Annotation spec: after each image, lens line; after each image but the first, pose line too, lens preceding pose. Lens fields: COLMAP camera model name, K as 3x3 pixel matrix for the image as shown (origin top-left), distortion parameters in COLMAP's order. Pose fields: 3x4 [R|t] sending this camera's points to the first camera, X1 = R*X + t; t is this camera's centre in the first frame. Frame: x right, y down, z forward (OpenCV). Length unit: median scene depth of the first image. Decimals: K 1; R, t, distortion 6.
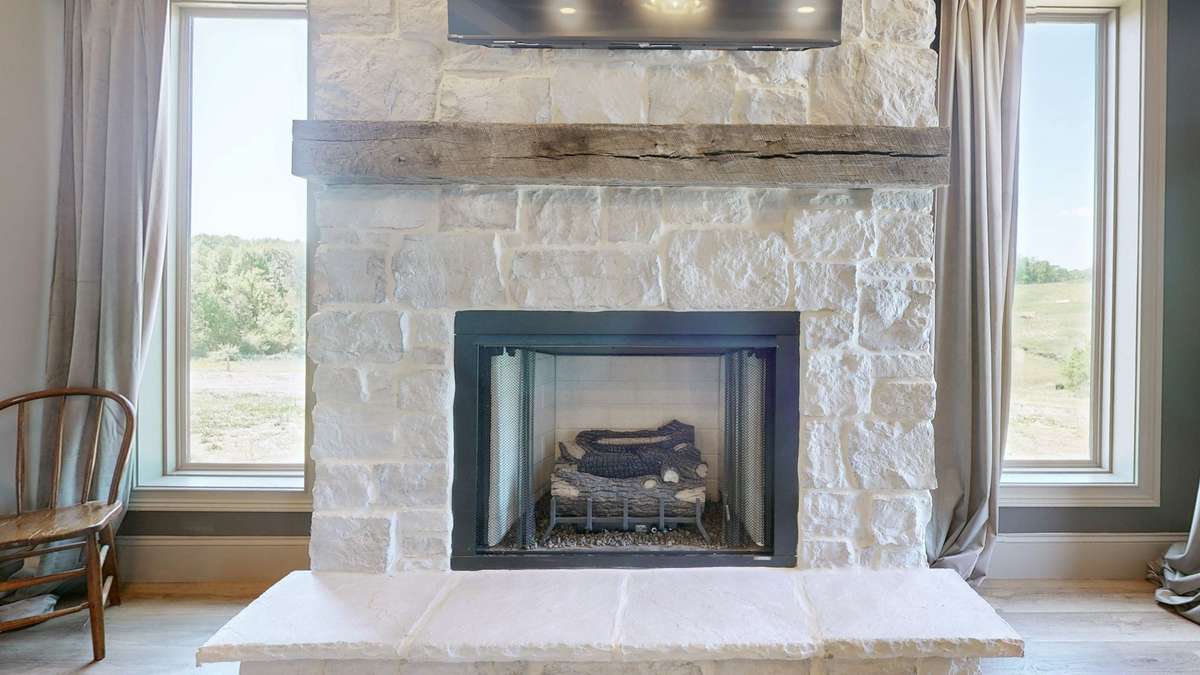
lens RADIAL K [[658.1, 0, 606.7], [0, 658.1, 297.6], [0, 0, 1]] dist [-0.002773, 0.000038]
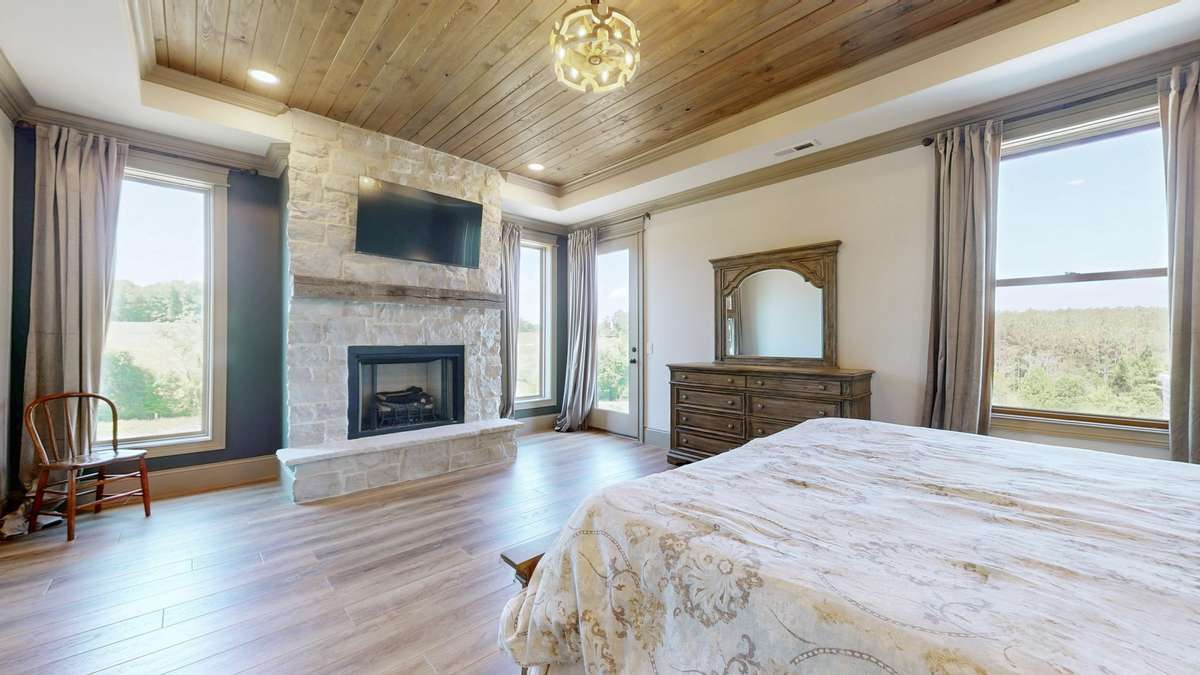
lens RADIAL K [[439.4, 0, 598.0], [0, 439.4, 343.4], [0, 0, 1]] dist [-0.000914, -0.000059]
pose [[0.727366, -0.006251, 0.686221, -0.738788], [0.007641, 0.999970, 0.001011, 0.015494], [-0.686207, 0.004508, 0.727392, -1.069606]]
